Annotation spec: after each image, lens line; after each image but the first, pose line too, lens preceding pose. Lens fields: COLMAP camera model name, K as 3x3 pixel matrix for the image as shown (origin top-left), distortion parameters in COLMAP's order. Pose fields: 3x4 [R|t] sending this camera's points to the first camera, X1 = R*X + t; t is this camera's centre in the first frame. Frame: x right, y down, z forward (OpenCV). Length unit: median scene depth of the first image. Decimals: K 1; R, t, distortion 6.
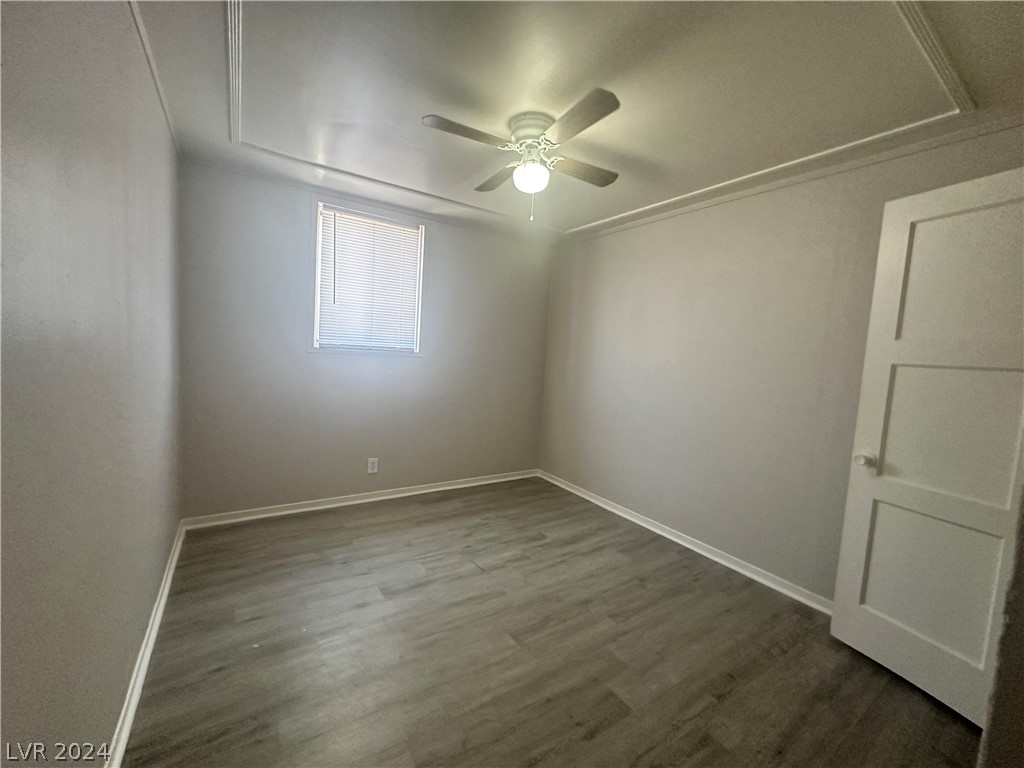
lens RADIAL K [[410.1, 0, 512.1], [0, 410.1, 381.6], [0, 0, 1]] dist [0.000078, 0.000055]
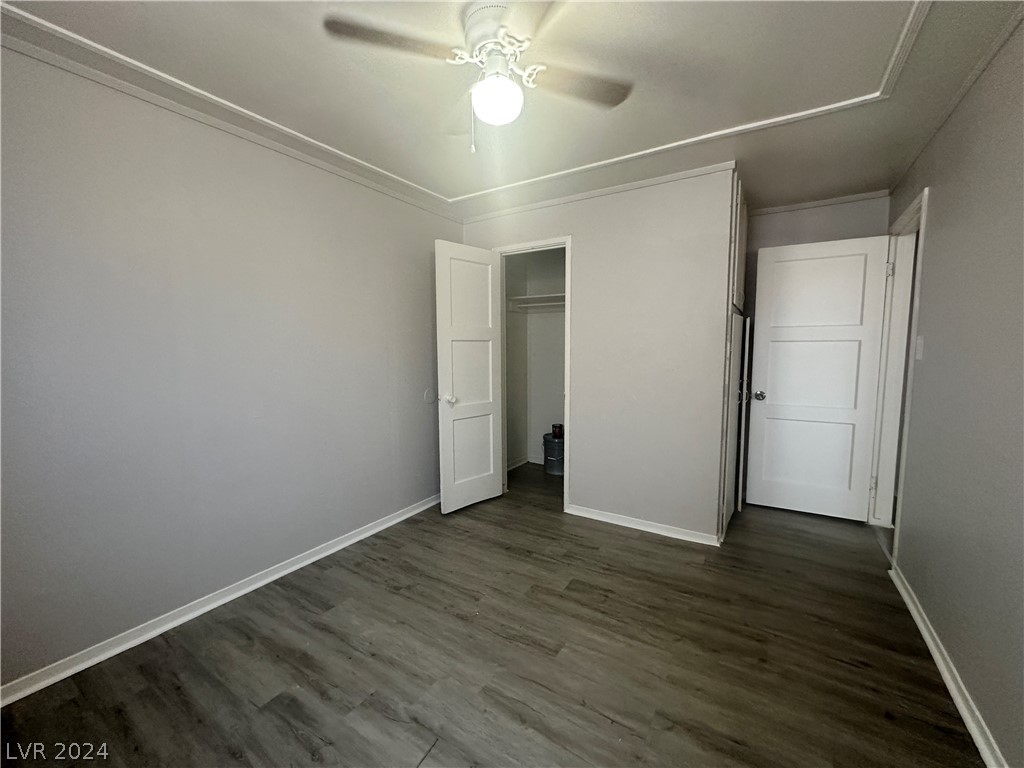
lens RADIAL K [[410.1, 0, 512.1], [0, 410.1, 381.6], [0, 0, 1]] dist [0.000078, 0.000055]
pose [[-0.405839, -0.138546, 0.903383, -0.628949], [0.048535, 0.983781, 0.172680, -0.131461], [-0.912655, 0.113926, -0.392532, 1.225634]]
